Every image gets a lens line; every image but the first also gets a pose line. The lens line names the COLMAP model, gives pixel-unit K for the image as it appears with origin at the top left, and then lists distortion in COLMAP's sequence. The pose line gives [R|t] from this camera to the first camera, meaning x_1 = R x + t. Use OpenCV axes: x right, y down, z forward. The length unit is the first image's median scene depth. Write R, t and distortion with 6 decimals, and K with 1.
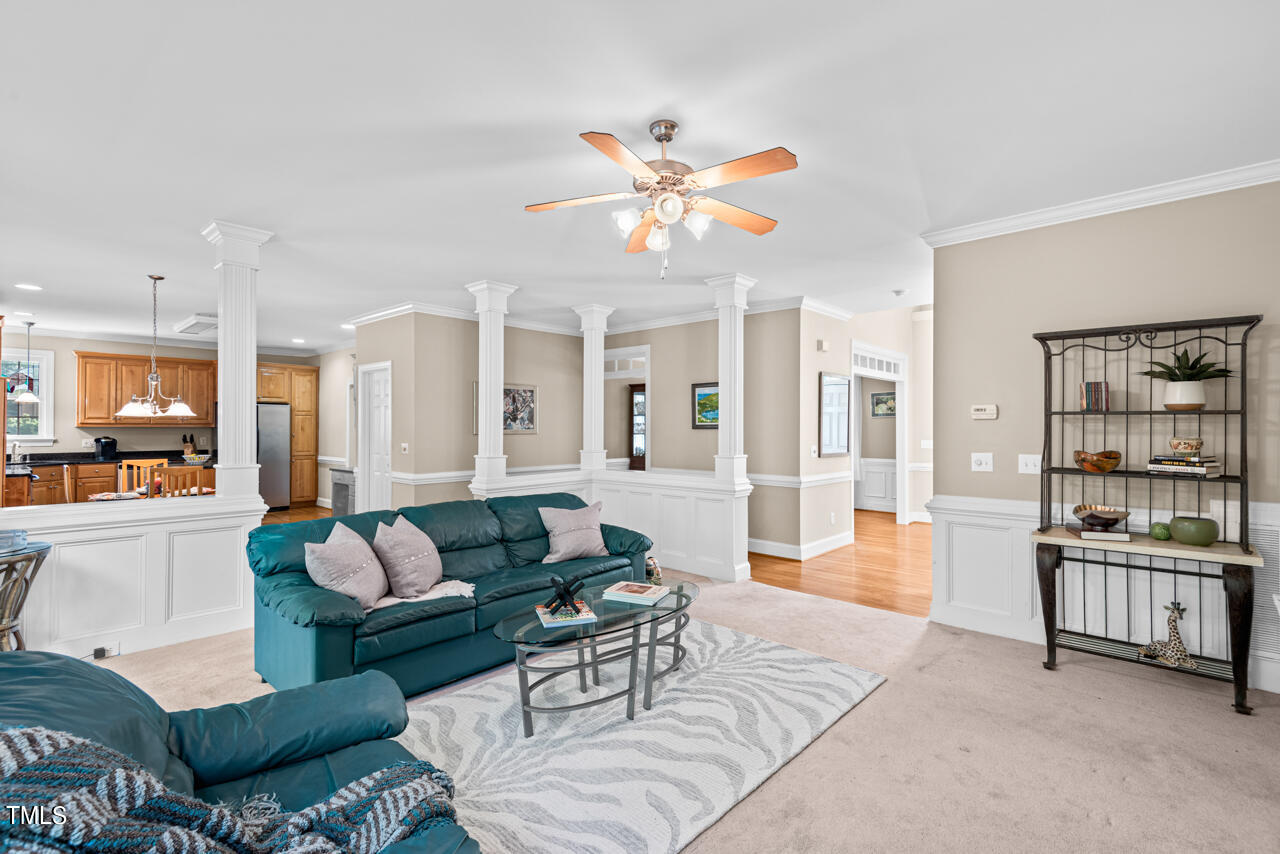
lens RADIAL K [[588.7, 0, 636.1], [0, 588.7, 421.2], [0, 0, 1]] dist [0.040040, -0.024818]
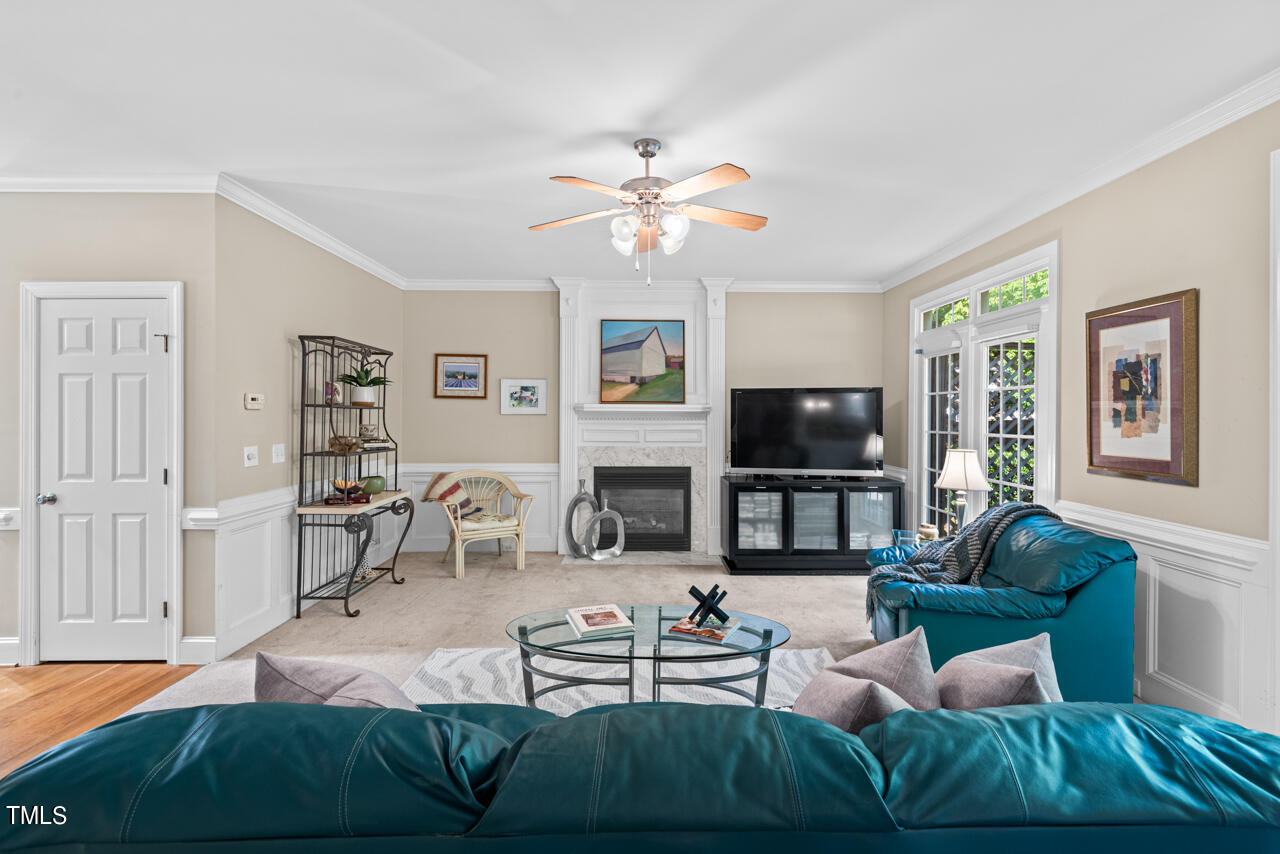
lens RADIAL K [[588.7, 0, 636.1], [0, 588.7, 421.2], [0, 0, 1]] dist [0.040040, -0.024818]
pose [[-0.681721, -0.011686, 0.731519, -0.492372], [-0.008320, 0.999932, 0.008220, 0.001905], [-0.731565, -0.000482, -0.681772, 1.184568]]
